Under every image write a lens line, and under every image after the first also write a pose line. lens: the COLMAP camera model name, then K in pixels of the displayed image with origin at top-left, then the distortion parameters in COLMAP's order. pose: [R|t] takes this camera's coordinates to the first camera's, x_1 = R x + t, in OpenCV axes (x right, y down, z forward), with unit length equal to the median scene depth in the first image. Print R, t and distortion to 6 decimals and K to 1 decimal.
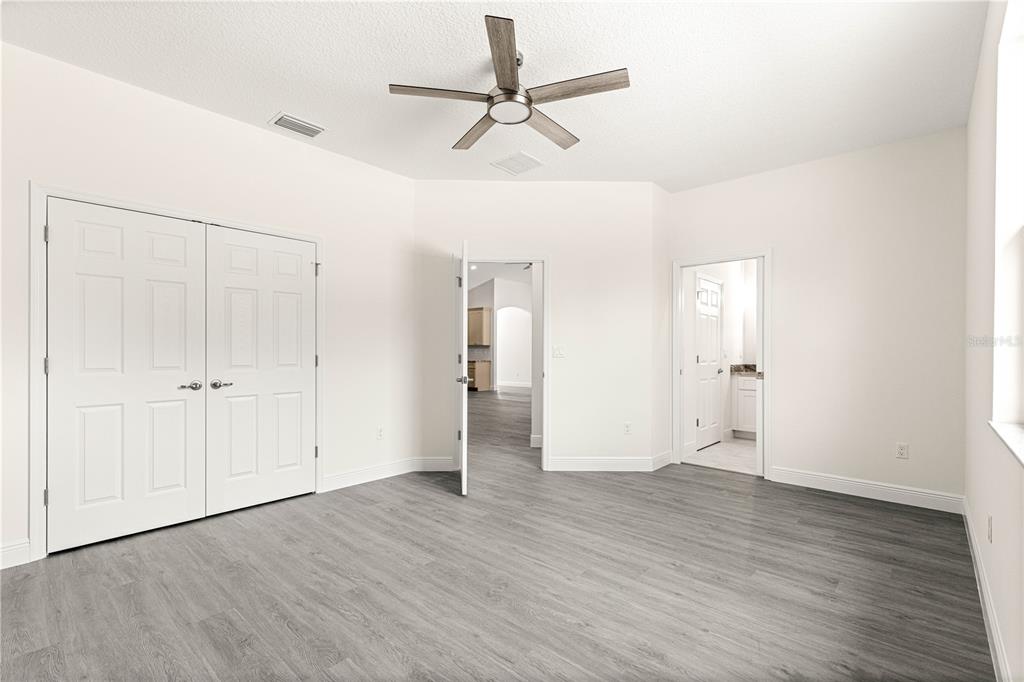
lens RADIAL K [[459.2, 0, 516.0], [0, 459.2, 348.8], [0, 0, 1]] dist [0.010794, -0.002462]
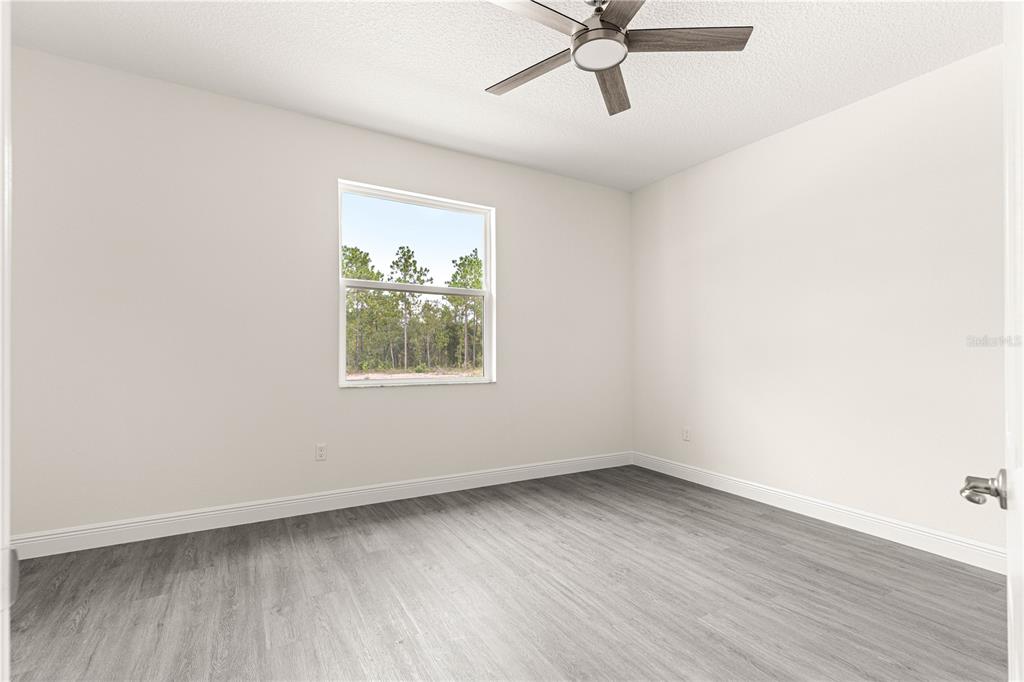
lens RADIAL K [[459.2, 0, 513.4], [0, 459.2, 346.4], [0, 0, 1]] dist [0.010794, -0.002462]
pose [[-0.949512, -0.007466, 0.313640, -0.130312], [-0.012671, 0.999814, -0.014559, 0.014680], [-0.313473, -0.017798, -0.949430, 1.980554]]
